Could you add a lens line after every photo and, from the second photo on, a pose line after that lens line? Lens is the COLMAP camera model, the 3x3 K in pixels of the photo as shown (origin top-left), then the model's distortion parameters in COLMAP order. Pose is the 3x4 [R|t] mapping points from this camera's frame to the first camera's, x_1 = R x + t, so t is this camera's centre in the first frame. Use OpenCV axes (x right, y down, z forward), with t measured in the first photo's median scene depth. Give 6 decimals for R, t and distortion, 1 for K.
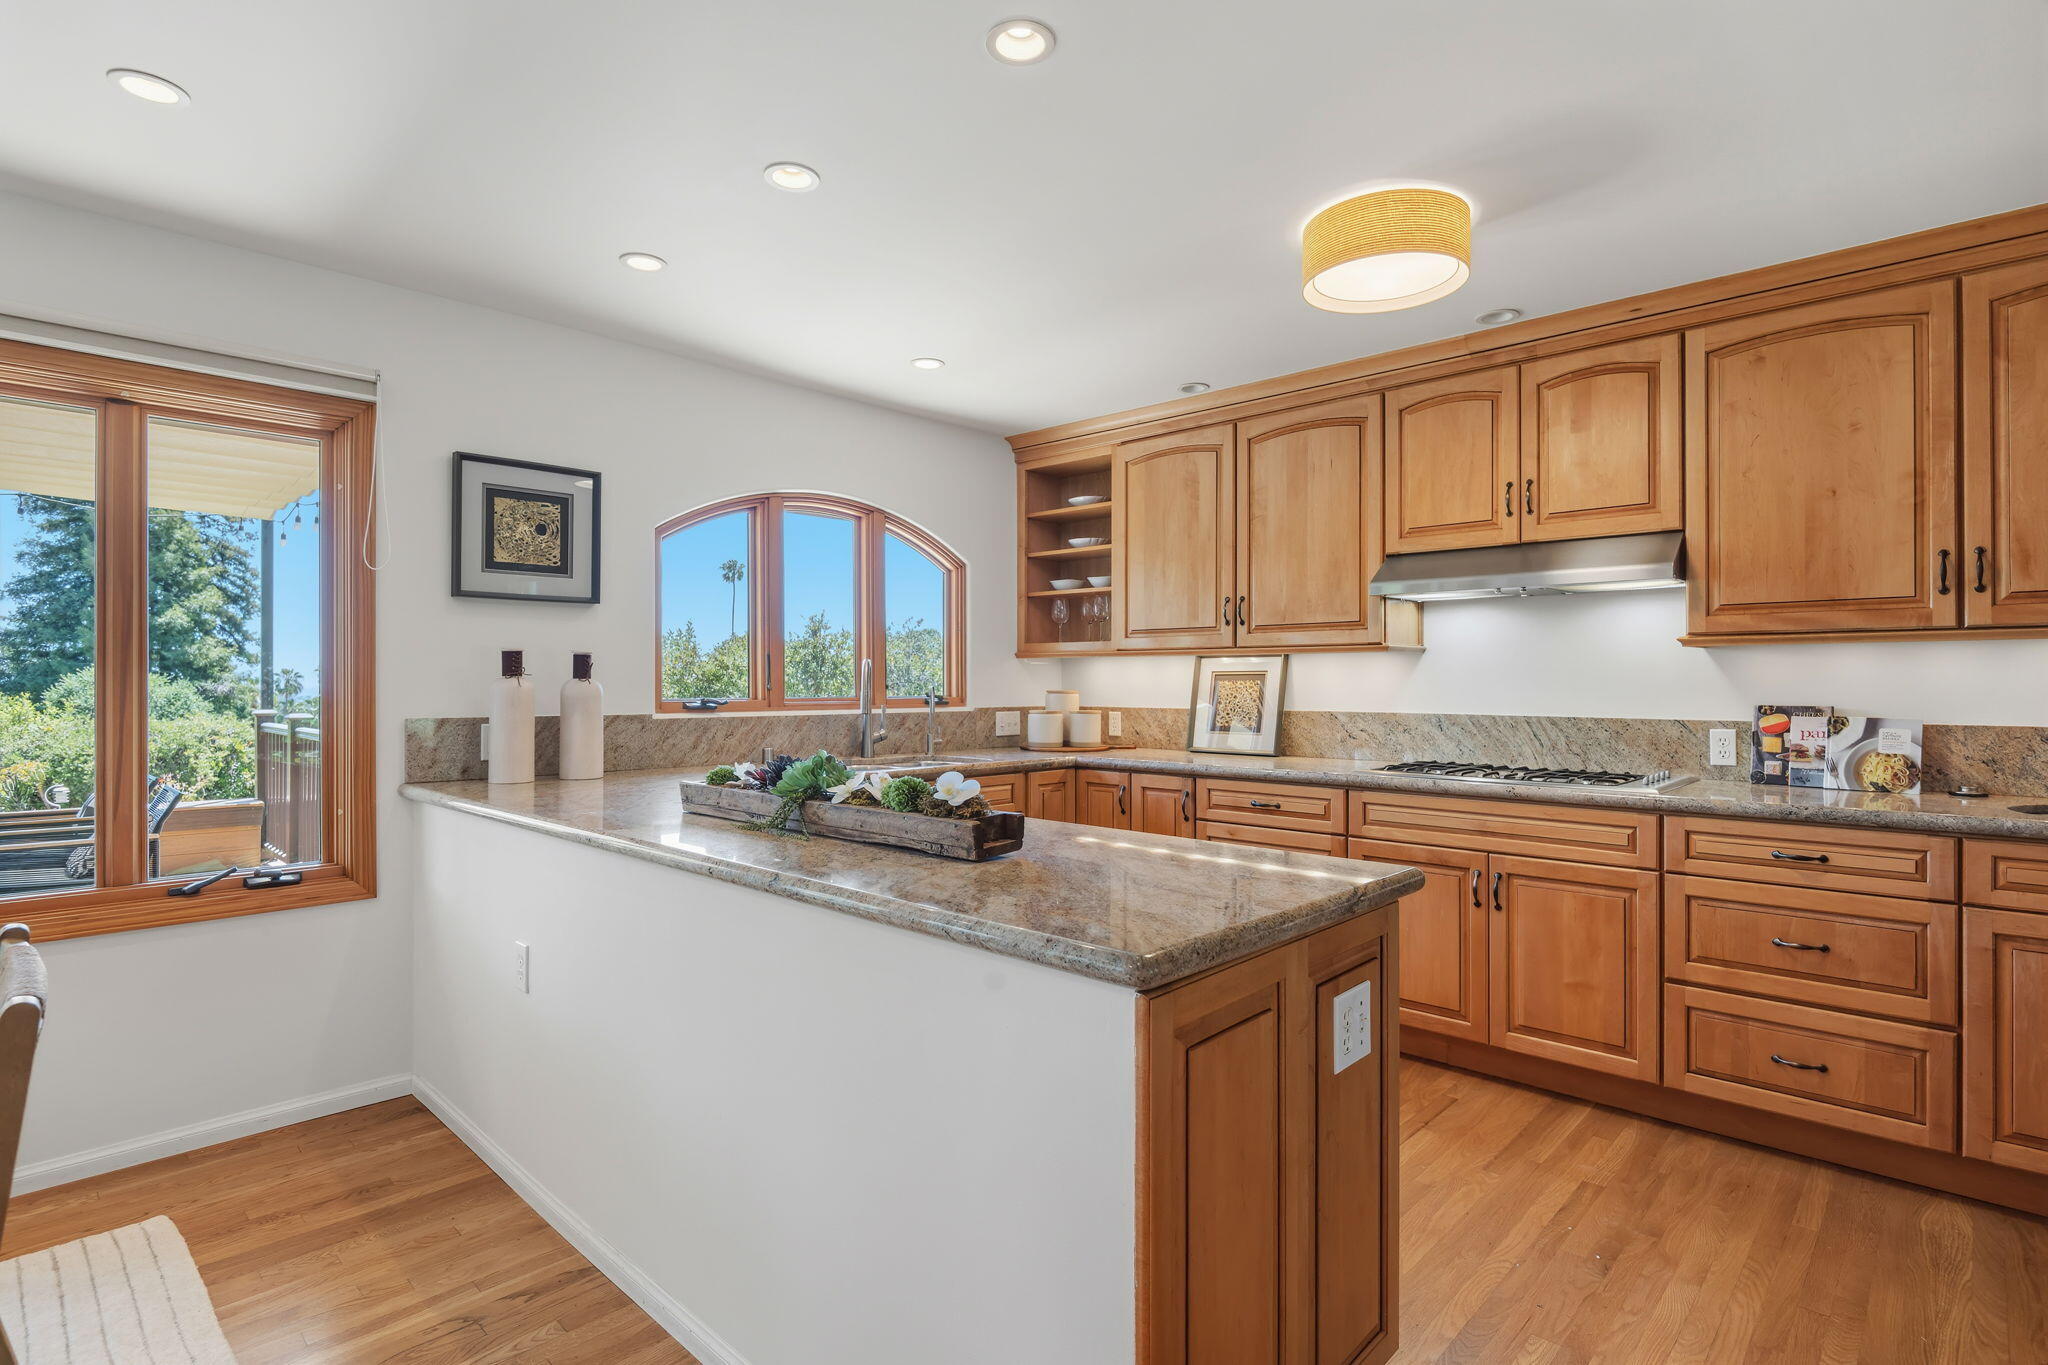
lens RADIAL K [[1009.1, 0, 1045.2], [0, 1009.1, 685.4], [0, 0, 1]] dist [-0.002195, -0.001457]
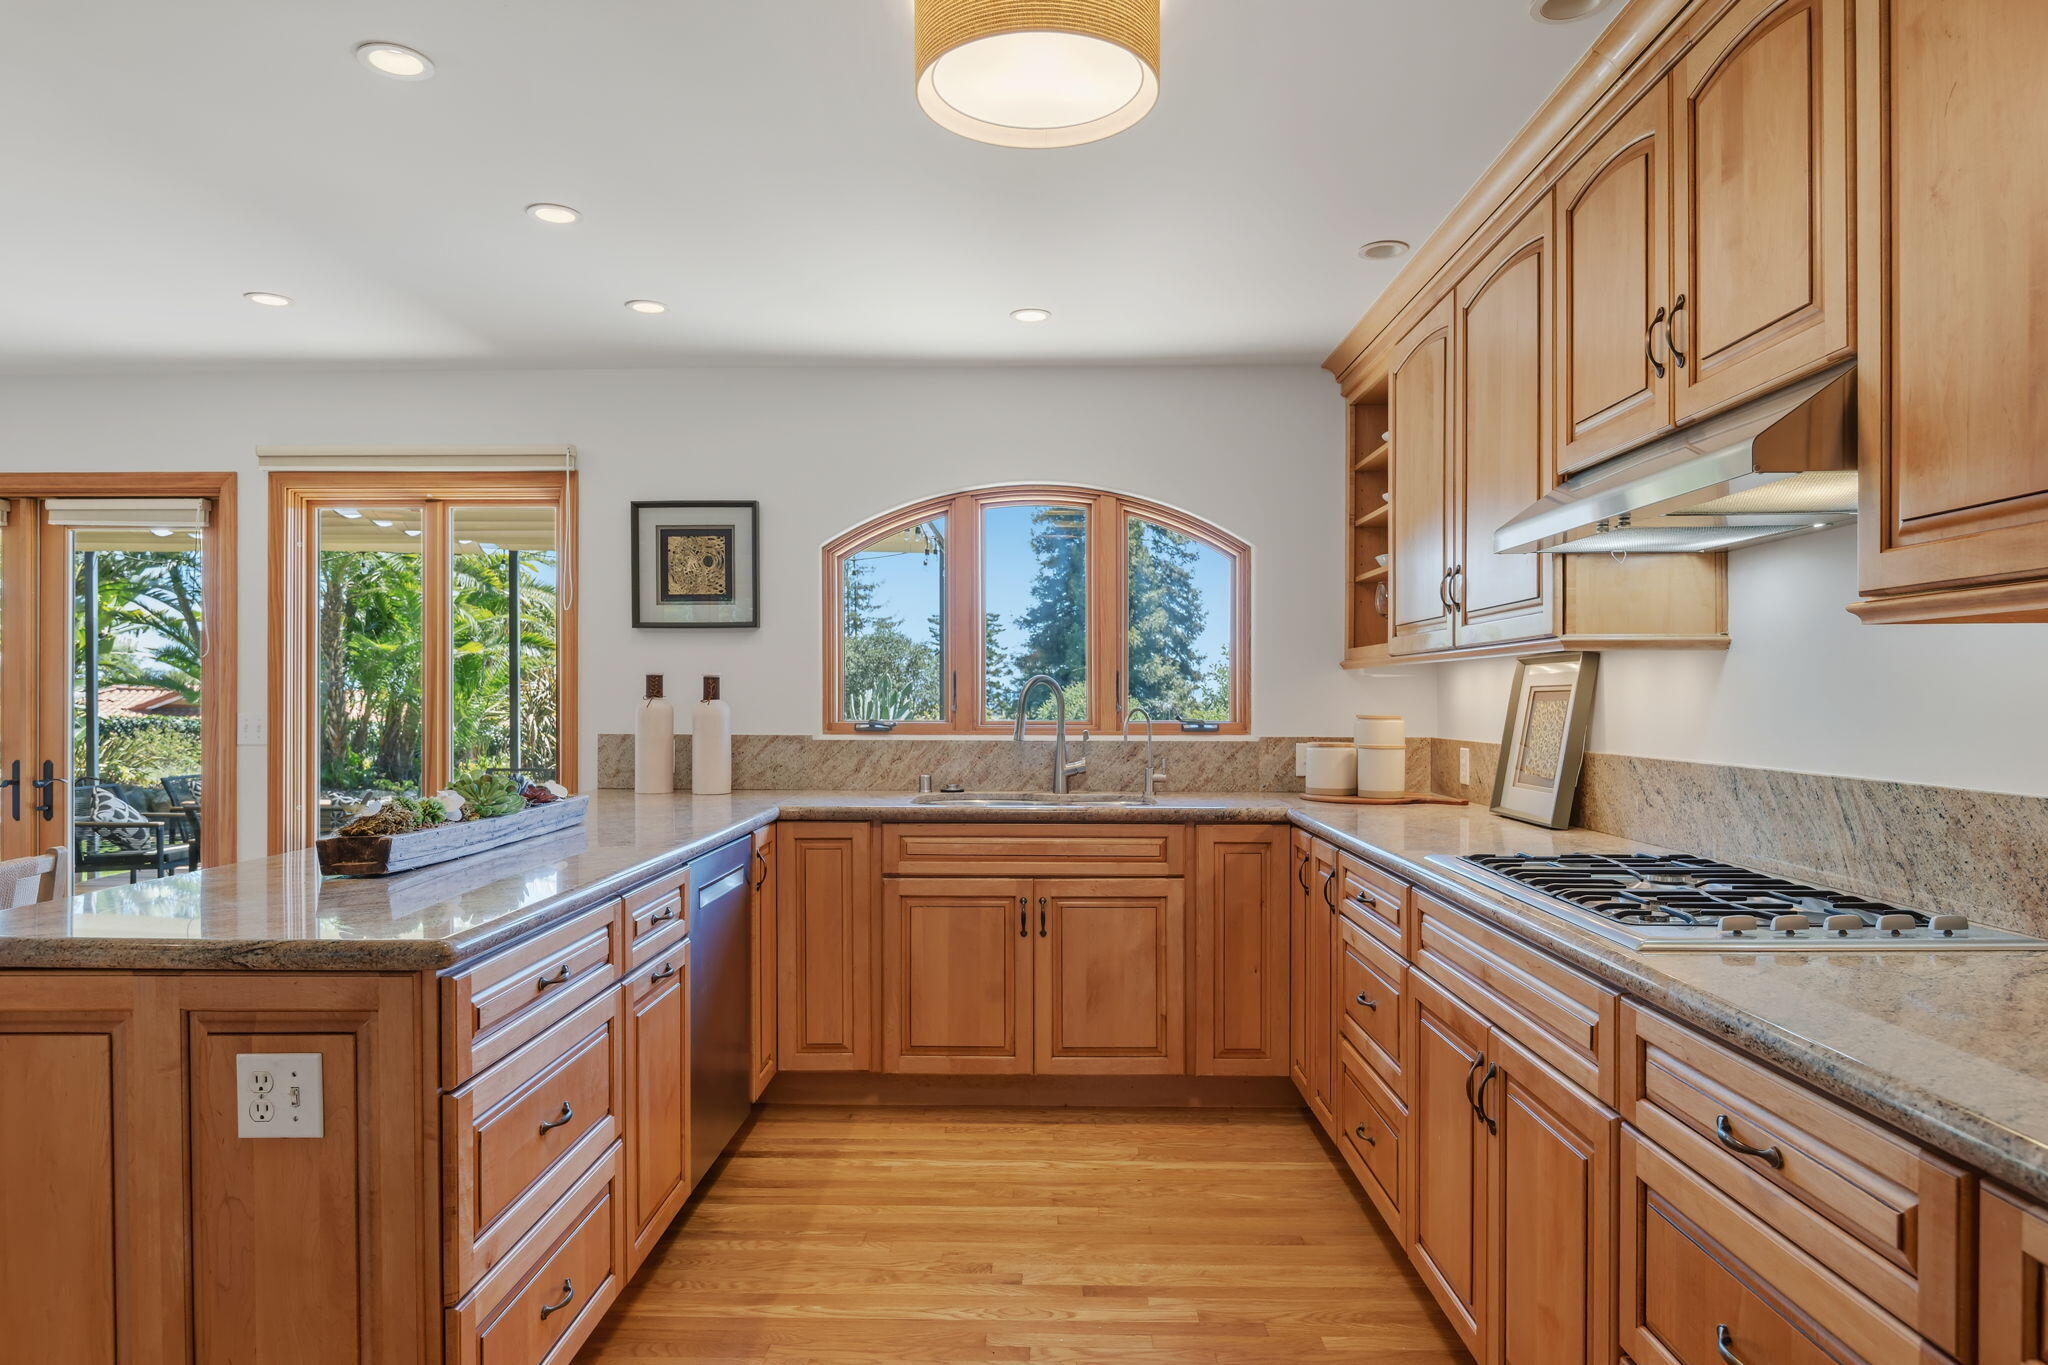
lens RADIAL K [[1269.3, 0, 1032.0], [0, 1269.3, 696.9], [0, 0, 1]] dist [0.000536, -0.002316]
pose [[0.667891, -0.002003, -0.744256, 0.672710], [-0.002054, 0.999988, -0.004534, -0.003745], [0.744256, 0.004557, 0.667879, 0.319451]]
